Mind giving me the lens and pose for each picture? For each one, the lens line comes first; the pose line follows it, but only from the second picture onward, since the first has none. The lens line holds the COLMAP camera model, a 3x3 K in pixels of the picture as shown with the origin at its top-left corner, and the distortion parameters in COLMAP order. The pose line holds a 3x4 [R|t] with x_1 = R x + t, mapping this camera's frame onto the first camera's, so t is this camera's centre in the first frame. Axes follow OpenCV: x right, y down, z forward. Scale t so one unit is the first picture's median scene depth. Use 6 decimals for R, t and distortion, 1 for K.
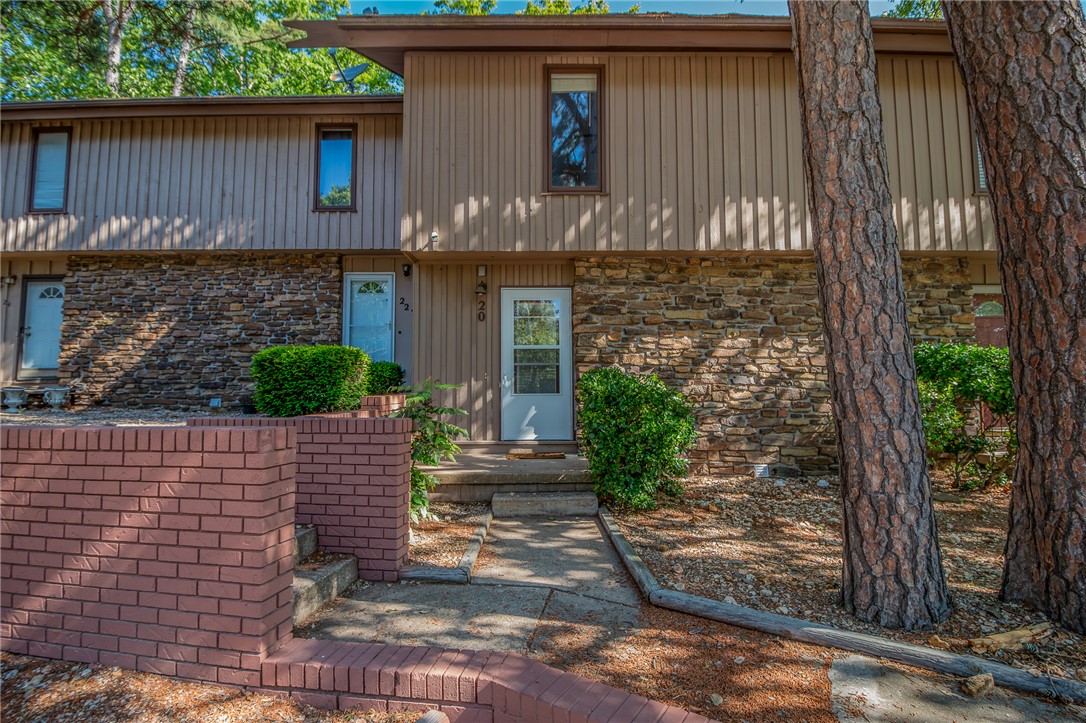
lens RADIAL K [[498.9, 0, 533.4], [0, 498.9, 358.5], [0, 0, 1]] dist [0.001921, 0.000411]
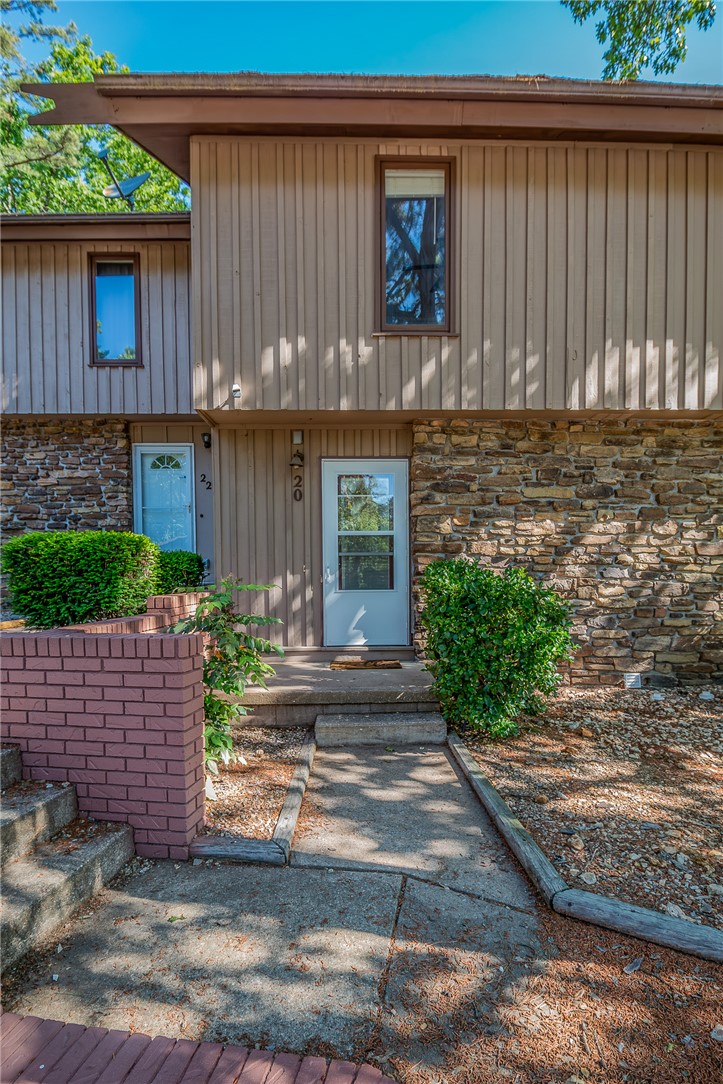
lens RADIAL K [[521.4, 0, 358.3], [0, 521.4, 604.7], [0, 0, 1]] dist [0.002069, -0.000677]
pose [[0.999925, -0.003007, 0.011847, -0.017233], [0.001640, 0.993511, 0.113721, -0.003626], [-0.012113, -0.113693, 0.993442, 0.143242]]
